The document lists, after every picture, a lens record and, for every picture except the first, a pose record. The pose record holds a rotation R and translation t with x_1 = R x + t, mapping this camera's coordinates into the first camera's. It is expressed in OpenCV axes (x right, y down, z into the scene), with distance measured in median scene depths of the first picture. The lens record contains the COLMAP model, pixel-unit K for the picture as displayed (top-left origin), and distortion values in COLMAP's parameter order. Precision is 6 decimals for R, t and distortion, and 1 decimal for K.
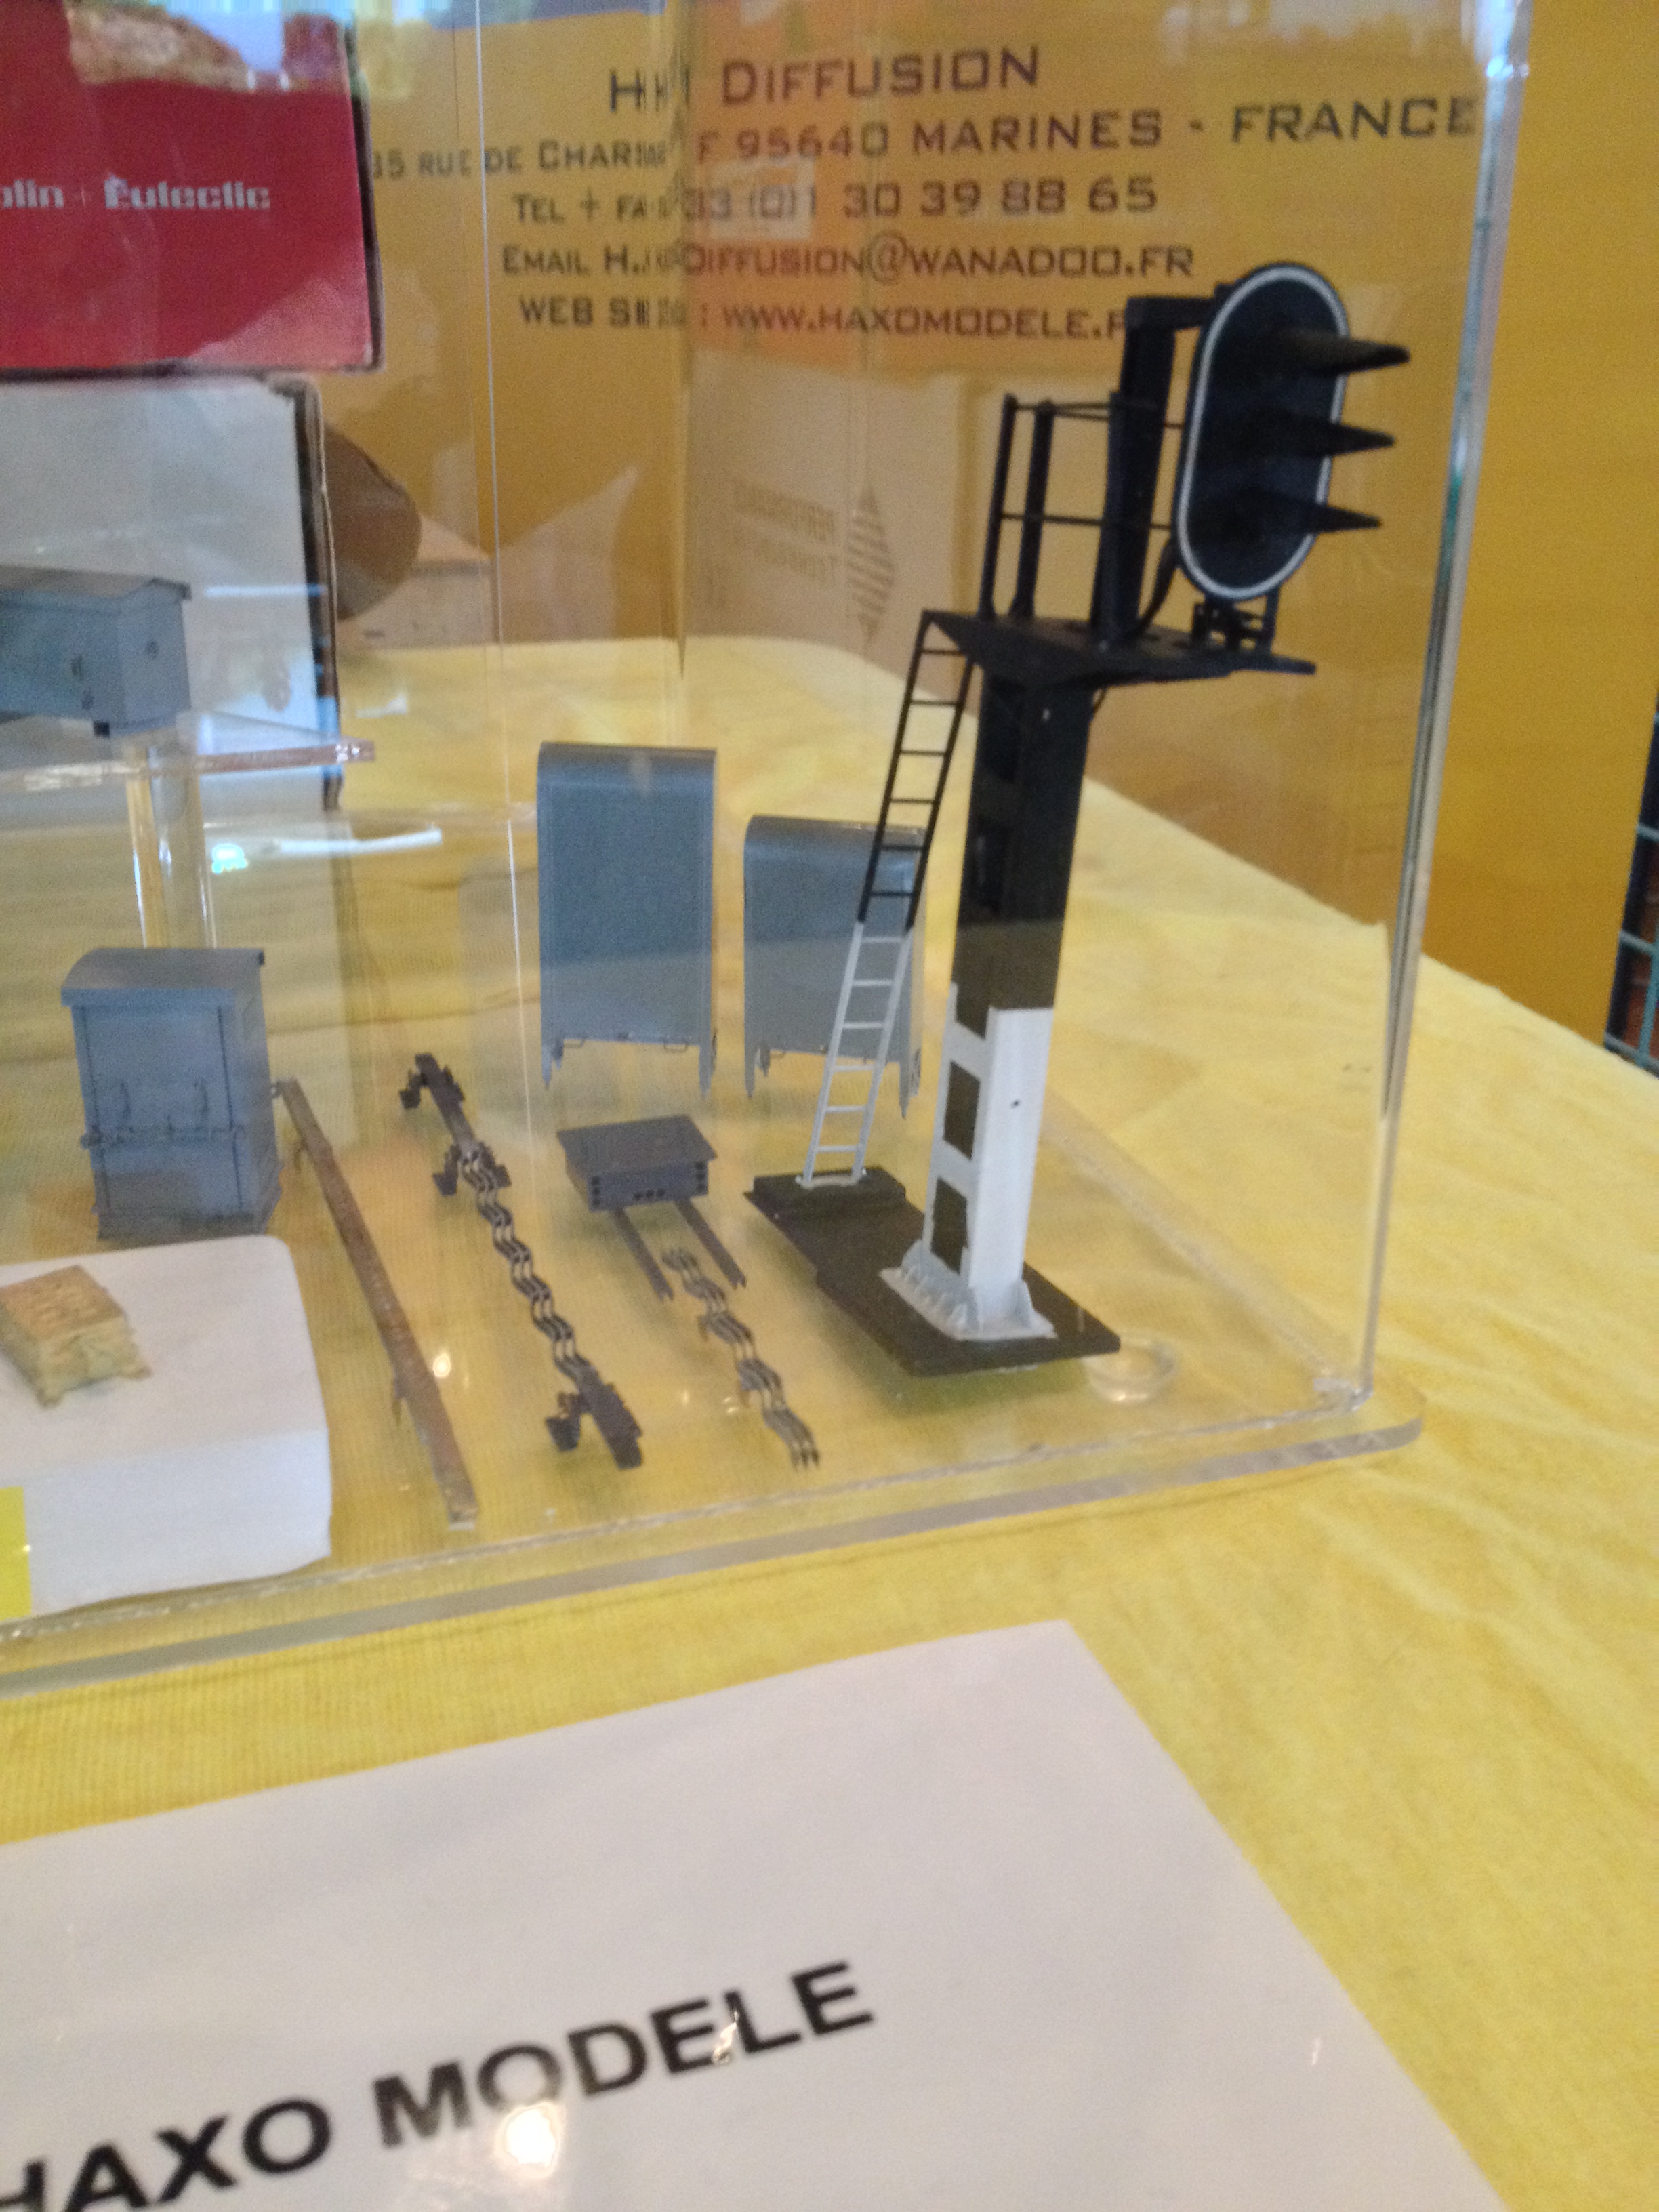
lens RADIAL K [[2114.4, 0, 815.6], [0, 2114.4, 1098.9], [0, 0, 1]] dist [0.059410, 0.000000]
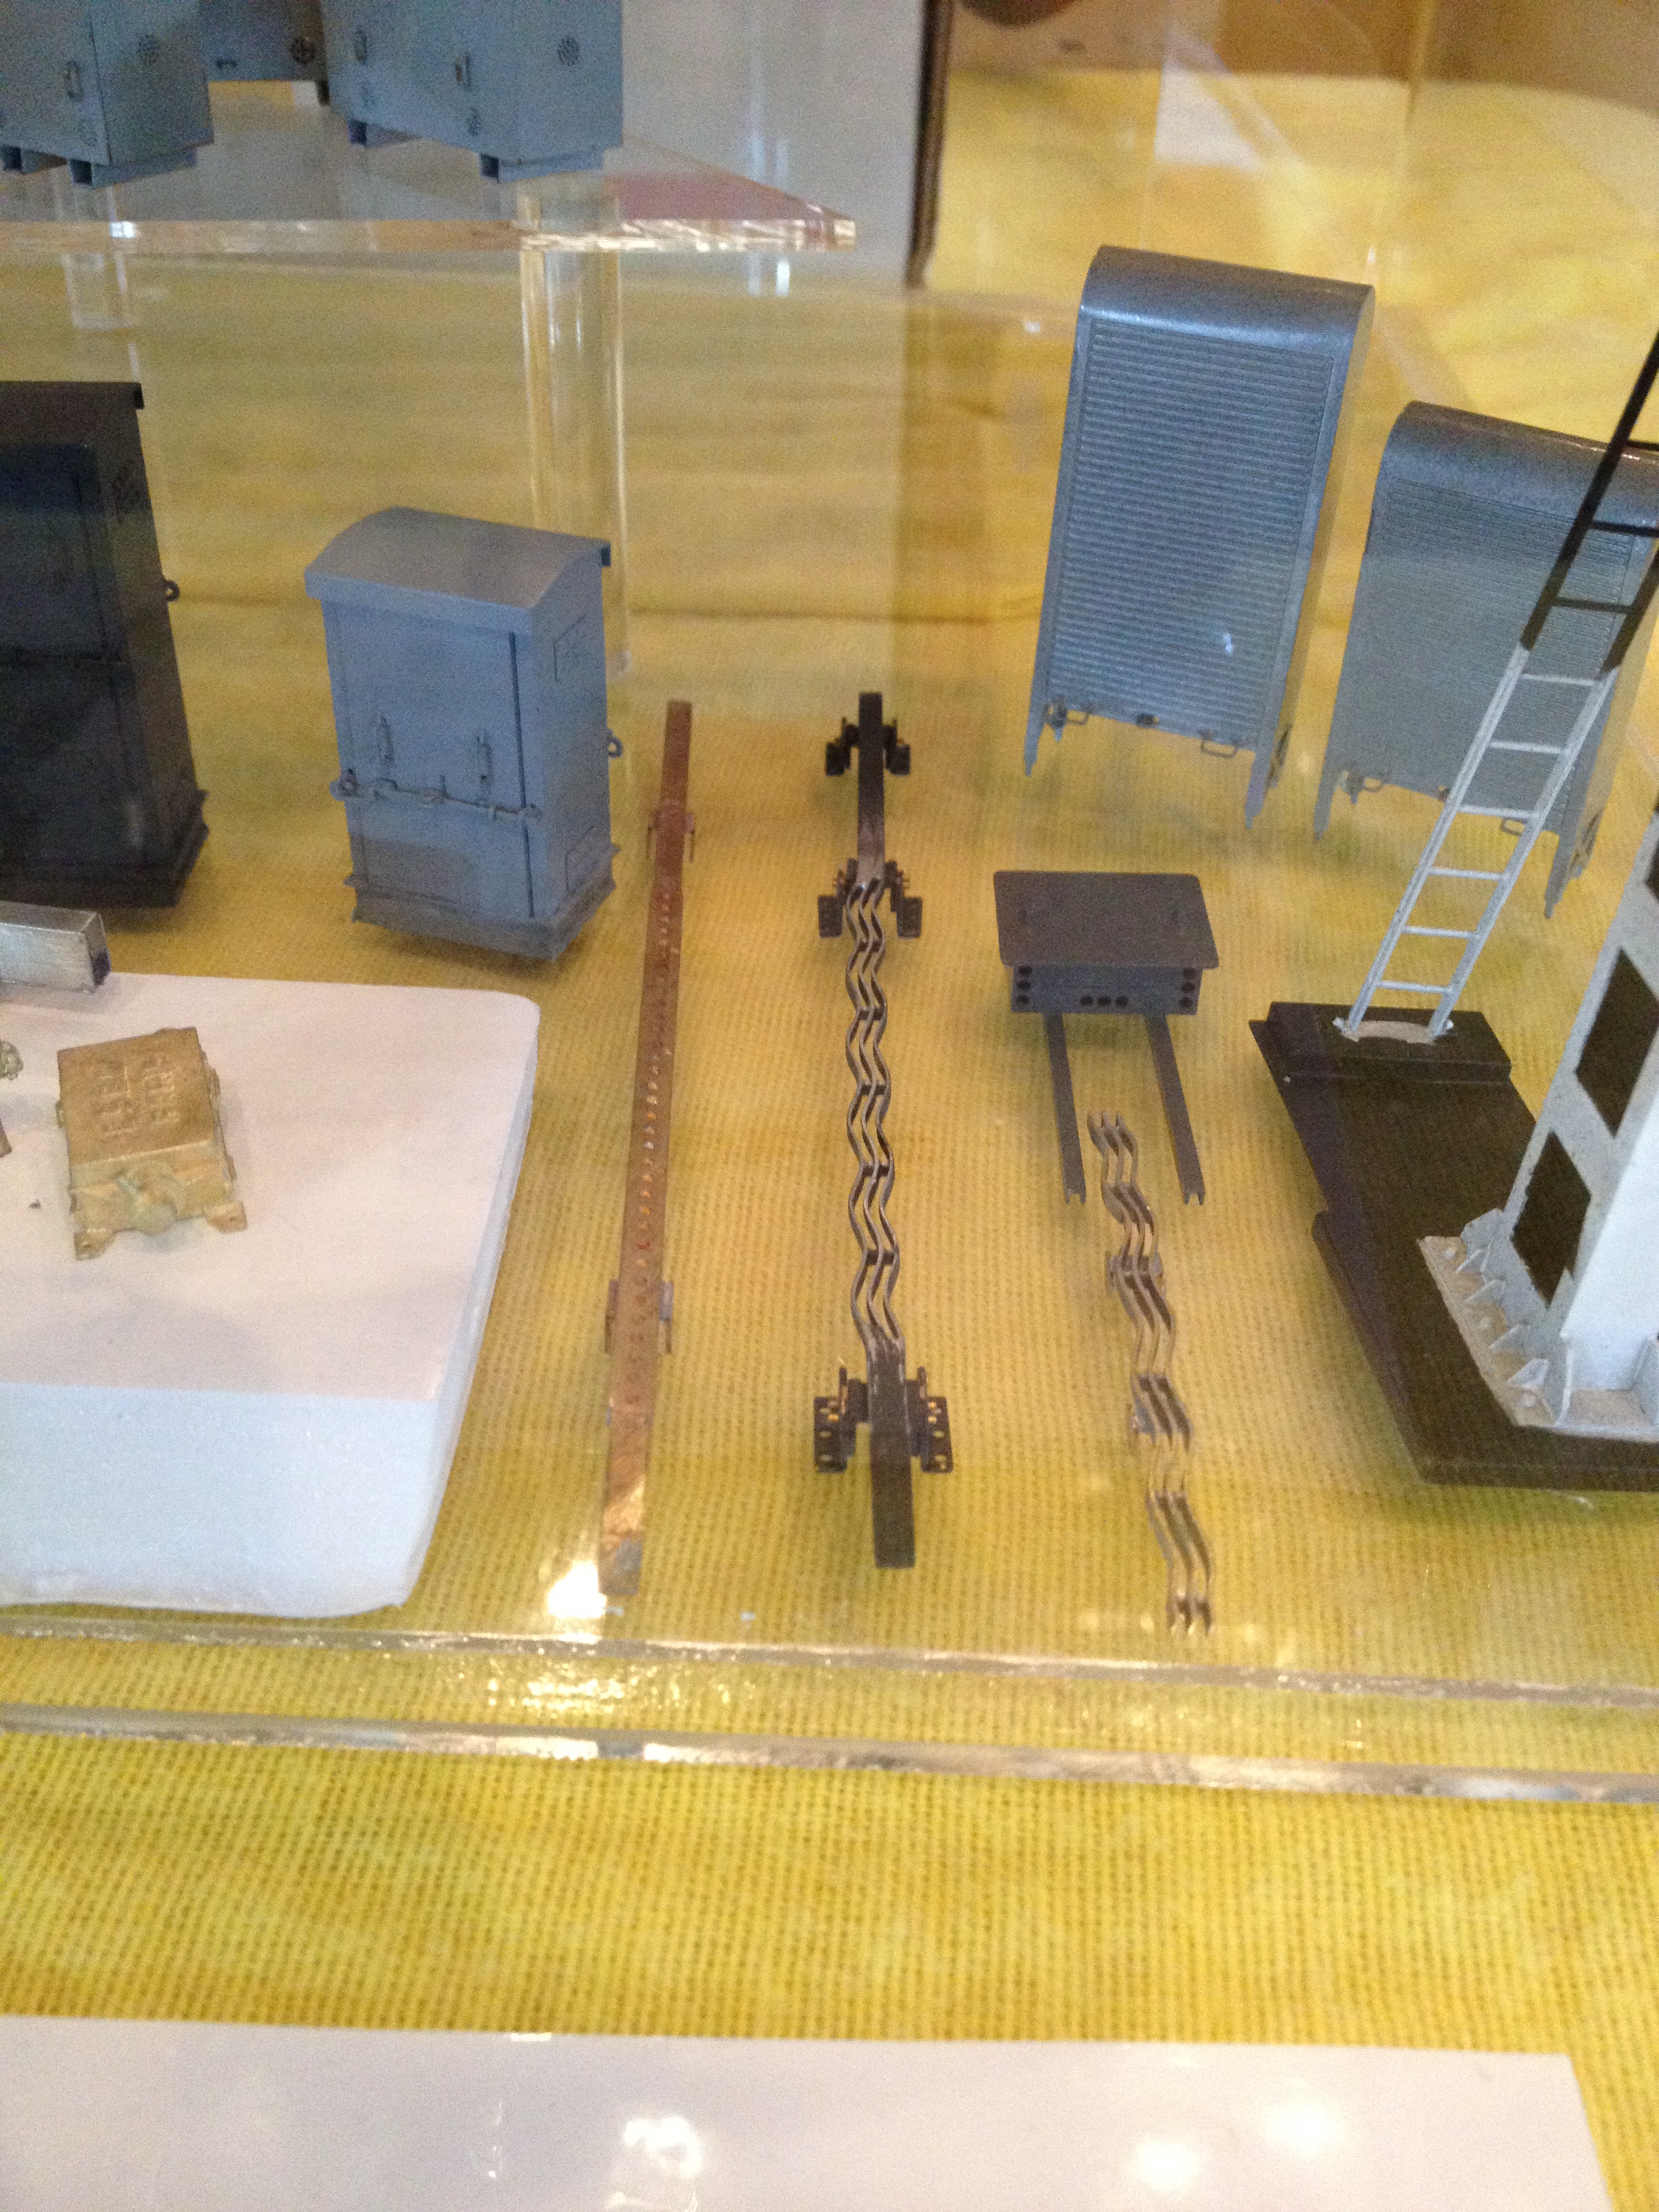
lens RADIAL K [[2114.4, 0, 813.9], [0, 2114.4, 1101.6], [0, 0, 1]] dist [0.059410, 0.000000]
pose [[0.940218, 0.209992, -0.268130, 0.019883], [-0.140777, 0.956514, 0.255467, -0.080658], [0.310116, -0.202448, 0.928893, 0.348487]]
